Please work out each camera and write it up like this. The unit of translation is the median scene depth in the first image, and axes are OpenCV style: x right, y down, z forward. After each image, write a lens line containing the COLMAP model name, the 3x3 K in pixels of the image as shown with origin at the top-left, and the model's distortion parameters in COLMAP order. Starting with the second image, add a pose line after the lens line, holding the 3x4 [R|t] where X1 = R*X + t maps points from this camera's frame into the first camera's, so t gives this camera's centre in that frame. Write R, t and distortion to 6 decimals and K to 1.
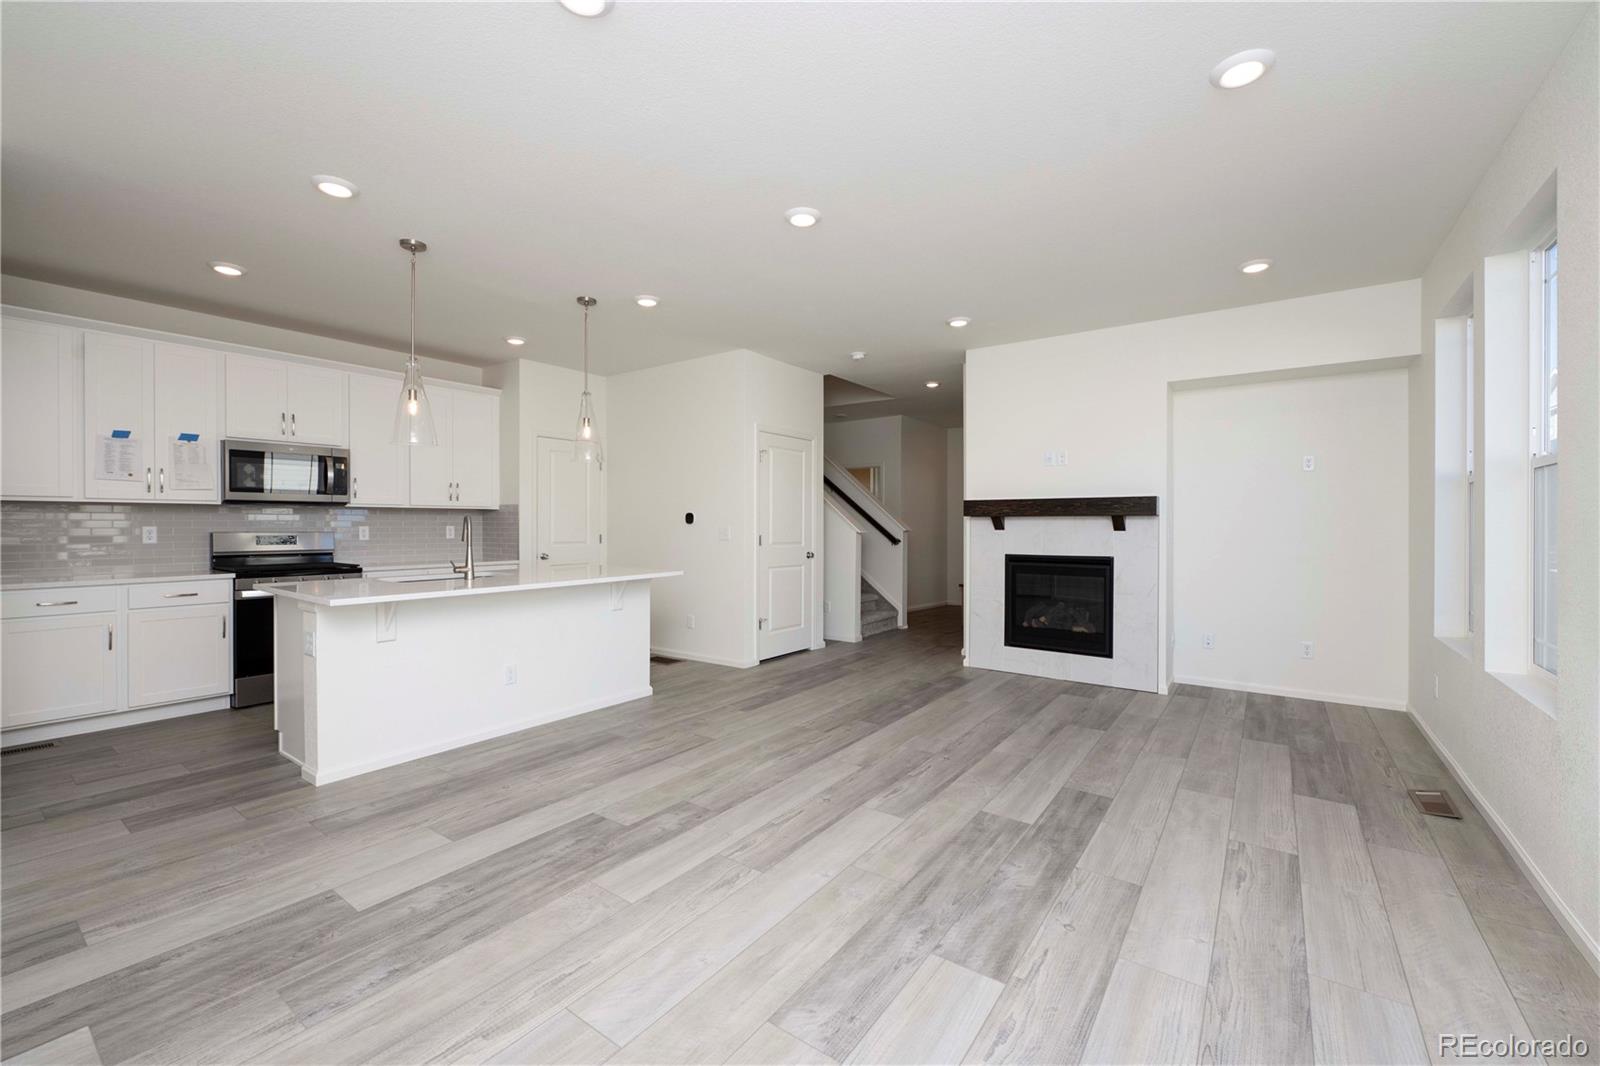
lens RADIAL K [[606.1, 0, 847.4], [0, 606.1, 526.9], [0, 0, 1]] dist [-0.003140, -0.000364]
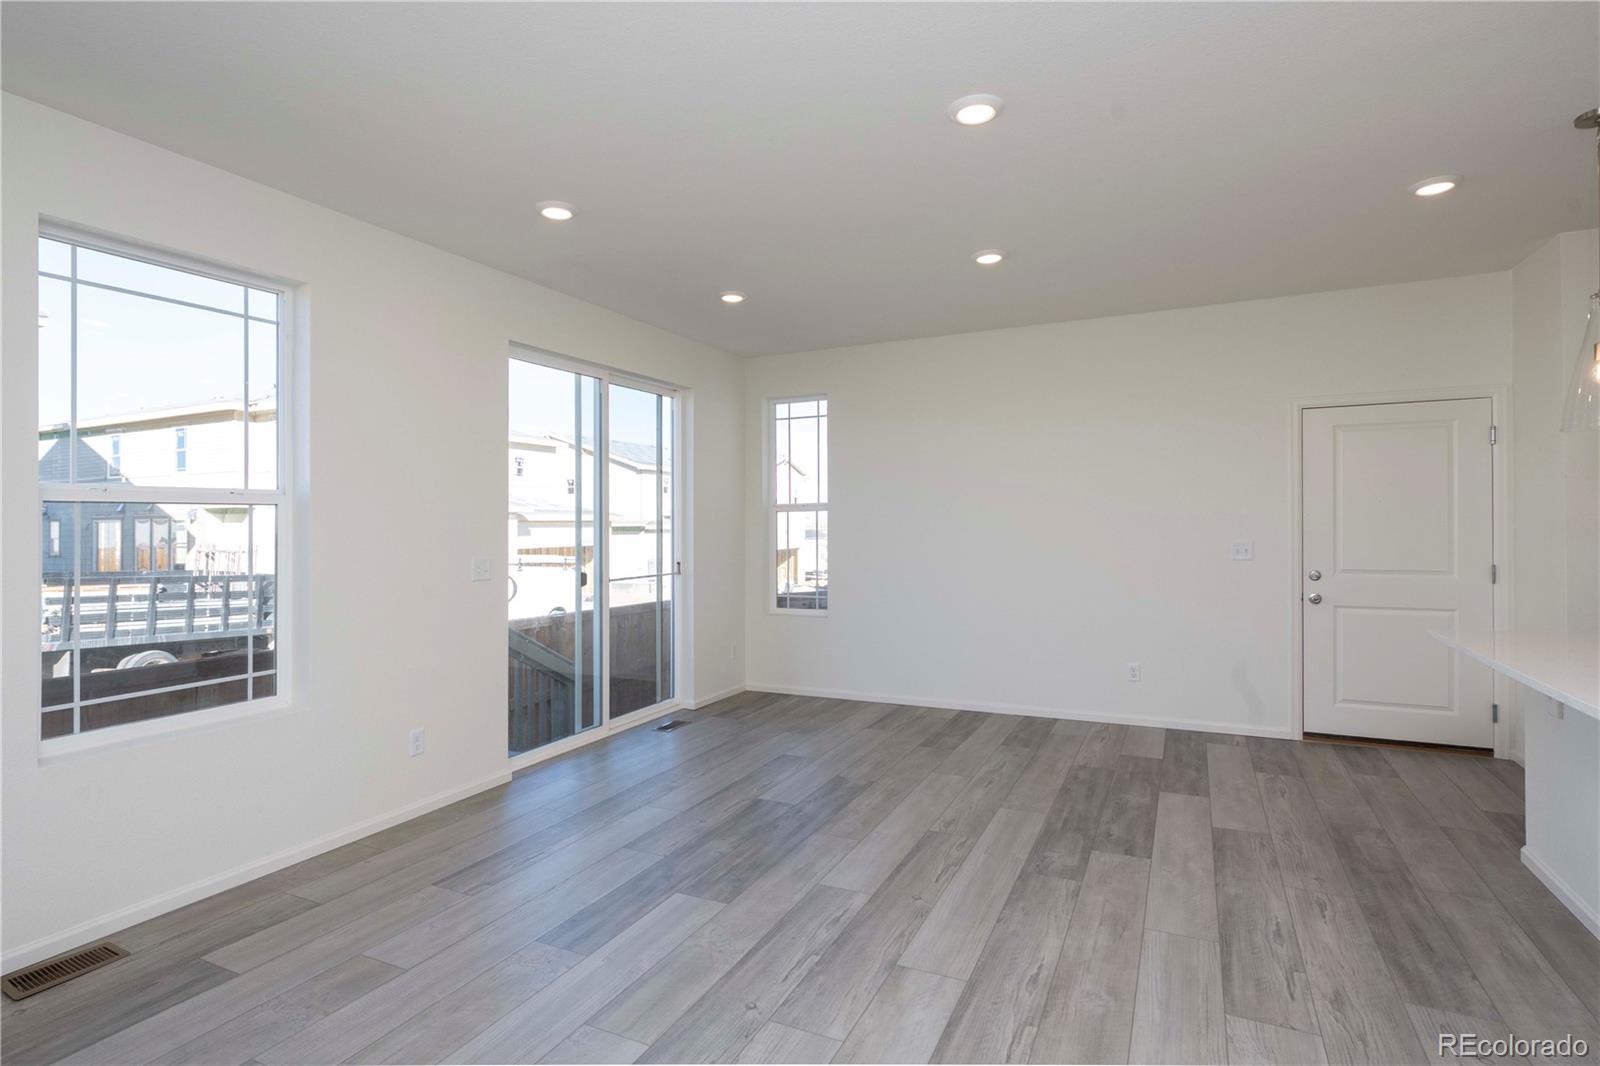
lens RADIAL K [[819.0, 0, 800.0], [0, 819.0, 533.0], [0, 0, 1]] dist [-0.000220, -0.002119]
pose [[-0.993682, 0.011916, -0.111596, 0.225335], [0.009944, 0.999785, 0.018217, -0.051462], [0.111789, 0.016993, -0.993587, 1.965588]]
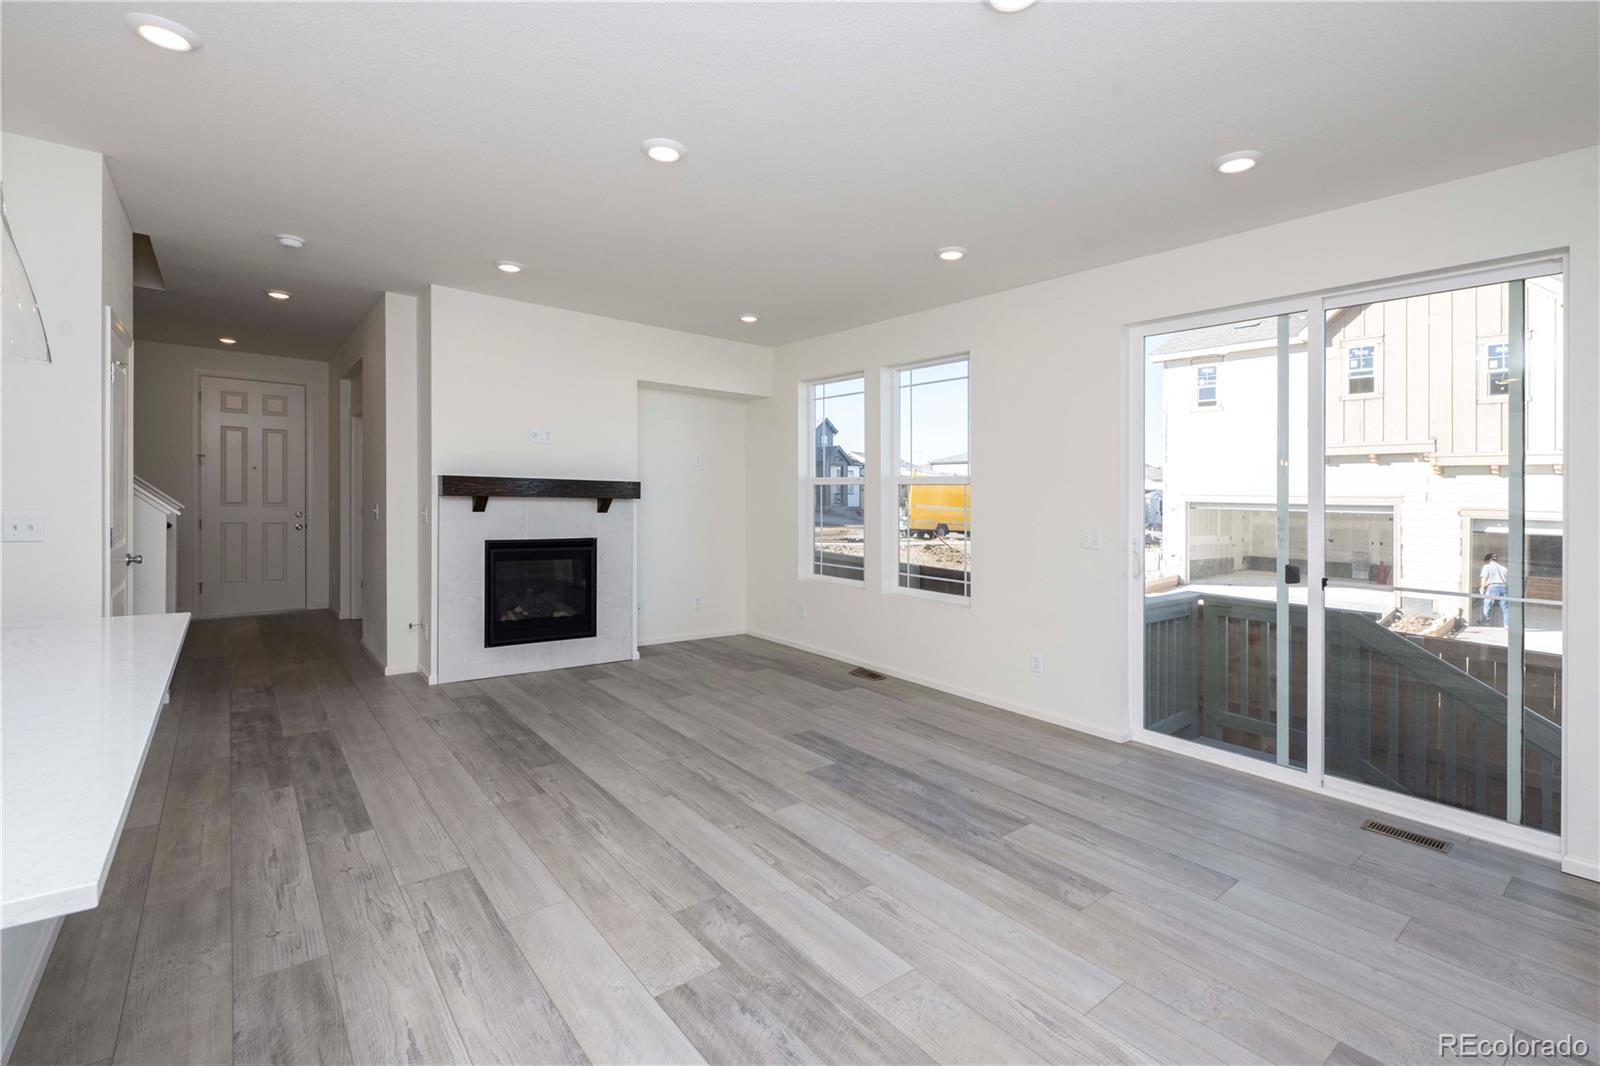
lens RADIAL K [[677.9, 0, 742.3], [0, 677.9, 490.7], [0, 0, 1]] dist [-0.001112, 0.000017]
pose [[0.374951, 0.014566, 0.926930, -0.940357], [-0.016831, 0.999819, -0.008903, -0.043022], [-0.926892, -0.012263, 0.375128, 0.593514]]
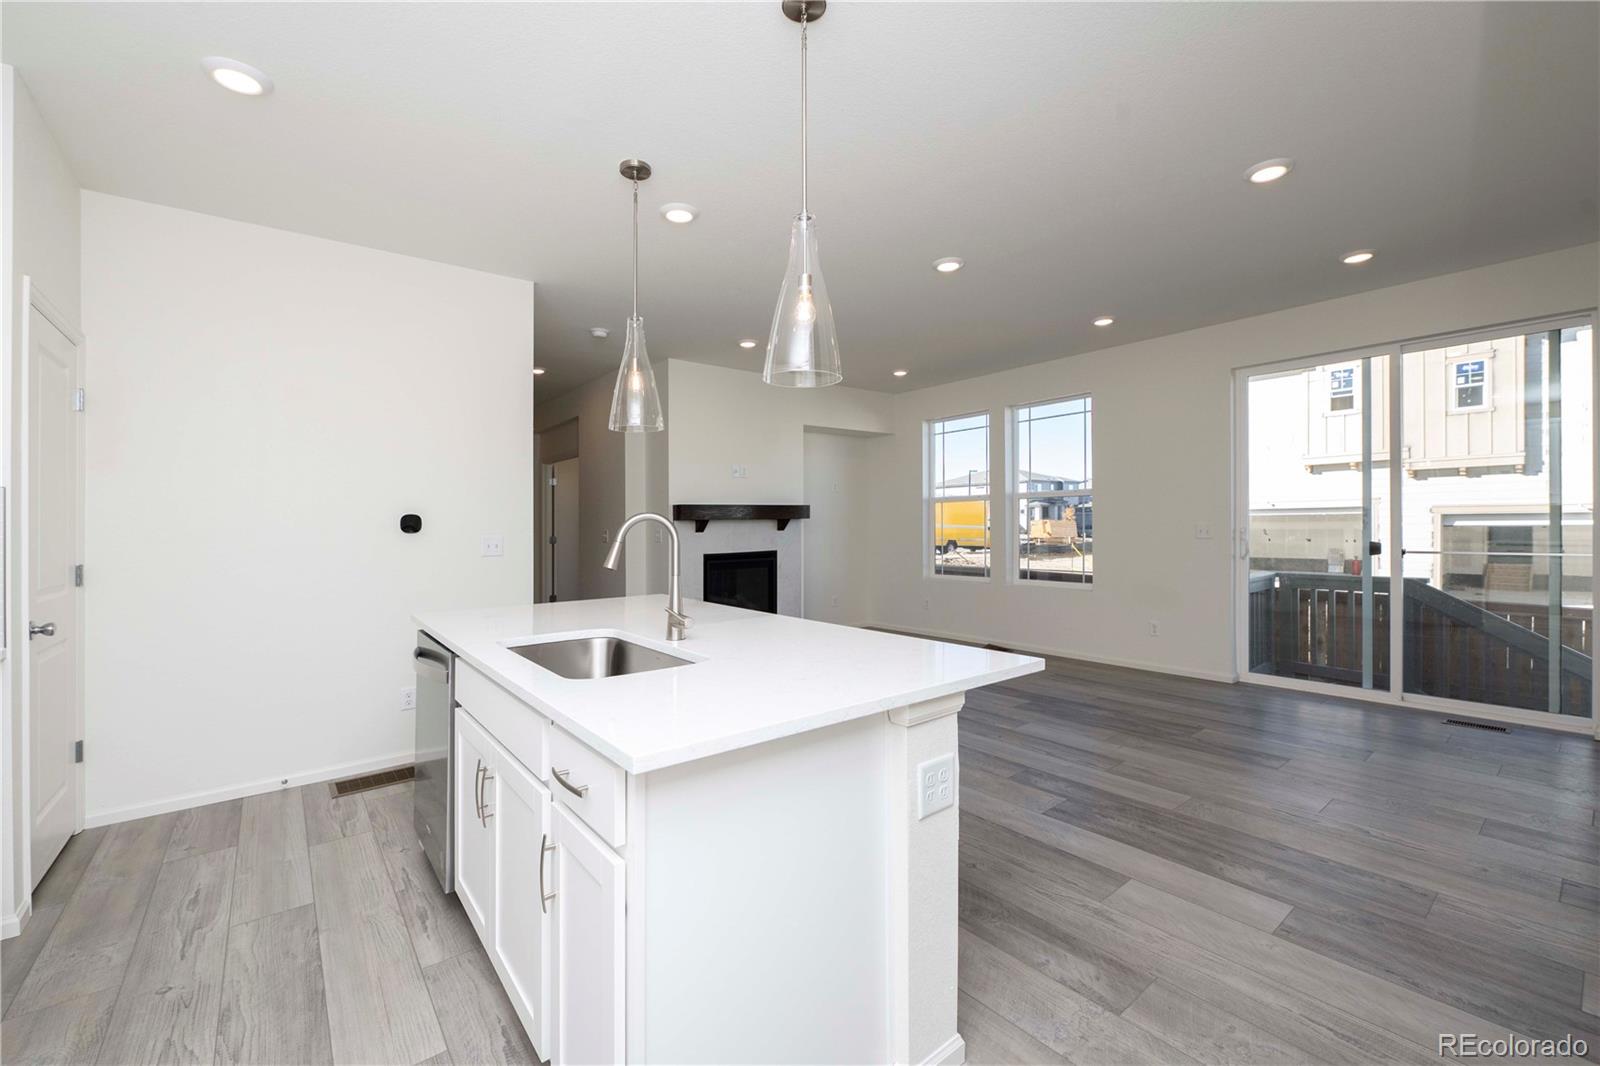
lens RADIAL K [[606.0, 0, 744.8], [0, 606.0, 530.4], [0, 0, 1]] dist [-0.002250, -0.000422]
pose [[0.390620, -0.016914, 0.920397, -1.373255], [0.021935, 0.999718, 0.009063, -0.013952], [-0.920291, 0.016648, 0.390881, 0.947893]]
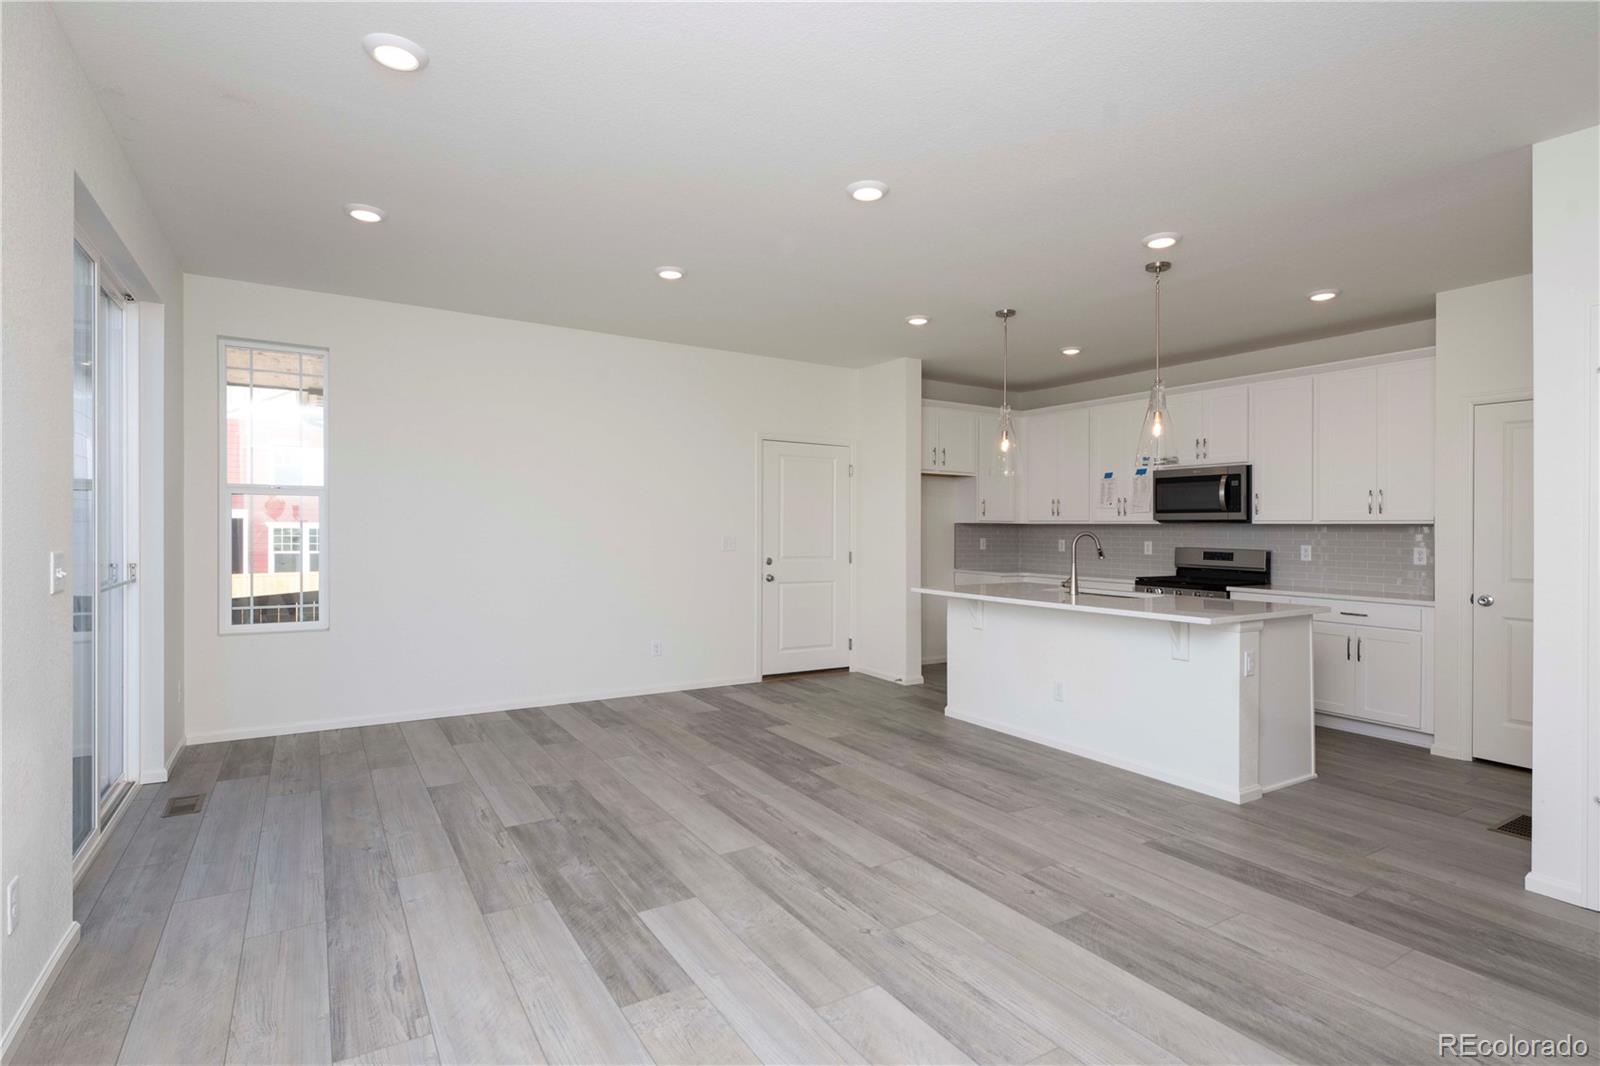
lens RADIAL K [[819.0, 0, 800.0], [0, 819.0, 533.0], [0, 0, 1]] dist [-0.000220, -0.002119]
pose [[-0.405250, -0.000410, -0.914206, 1.084732], [-0.018253, 0.999804, 0.007643, -0.026019], [0.914024, 0.019785, -0.405178, 1.453734]]
